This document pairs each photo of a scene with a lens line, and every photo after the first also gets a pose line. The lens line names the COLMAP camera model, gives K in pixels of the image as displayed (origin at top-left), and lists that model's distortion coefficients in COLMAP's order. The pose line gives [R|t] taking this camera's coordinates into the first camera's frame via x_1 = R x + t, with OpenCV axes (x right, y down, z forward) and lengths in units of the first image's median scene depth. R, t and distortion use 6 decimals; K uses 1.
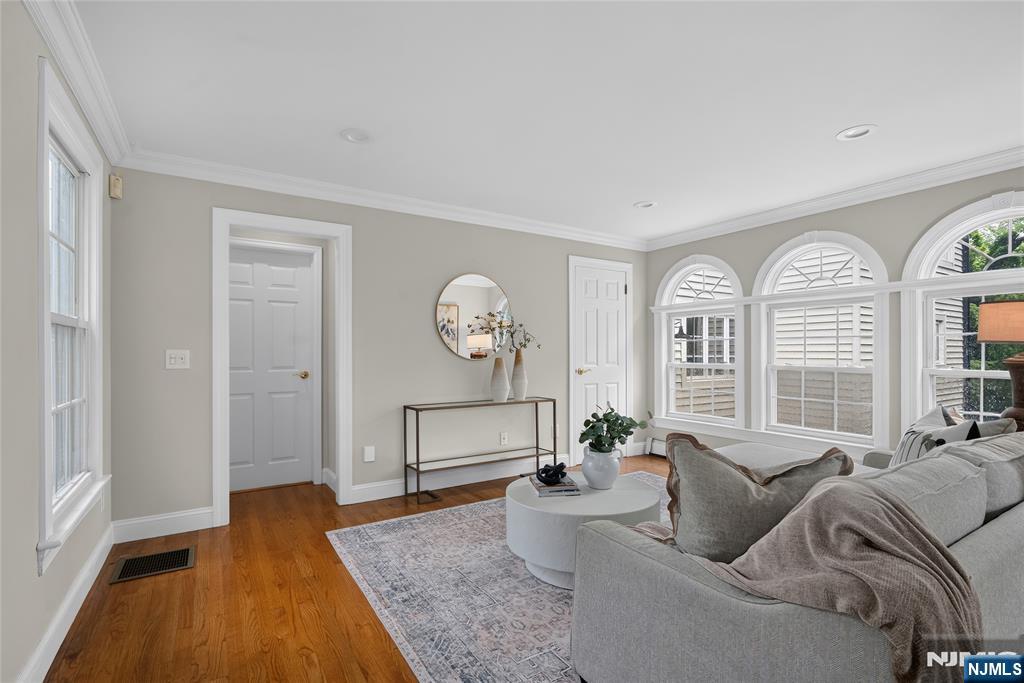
lens RADIAL K [[472.3, 0, 509.4], [0, 472.3, 349.9], [0, 0, 1]] dist [0.000275, 0.000066]
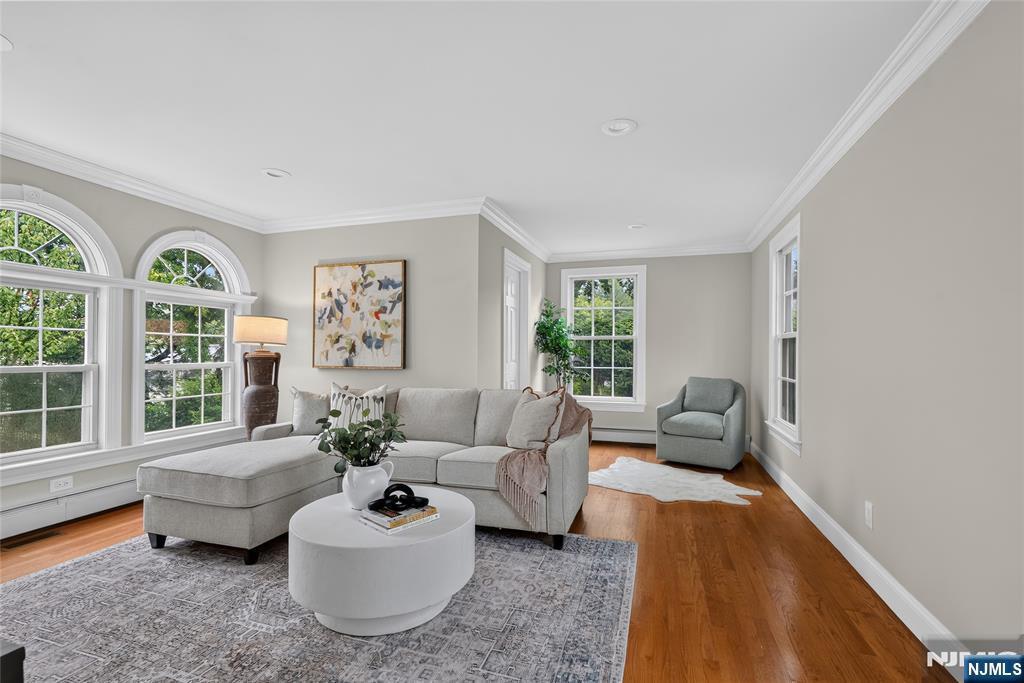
lens RADIAL K [[472.3, 0, 510.1], [0, 472.3, 346.9], [0, 0, 1]] dist [0.000275, 0.000066]
pose [[-0.638333, 0.006046, 0.769737, -0.728390], [-0.007851, 0.999866, -0.014364, 0.013405], [-0.769721, -0.015212, -0.638200, 1.549738]]
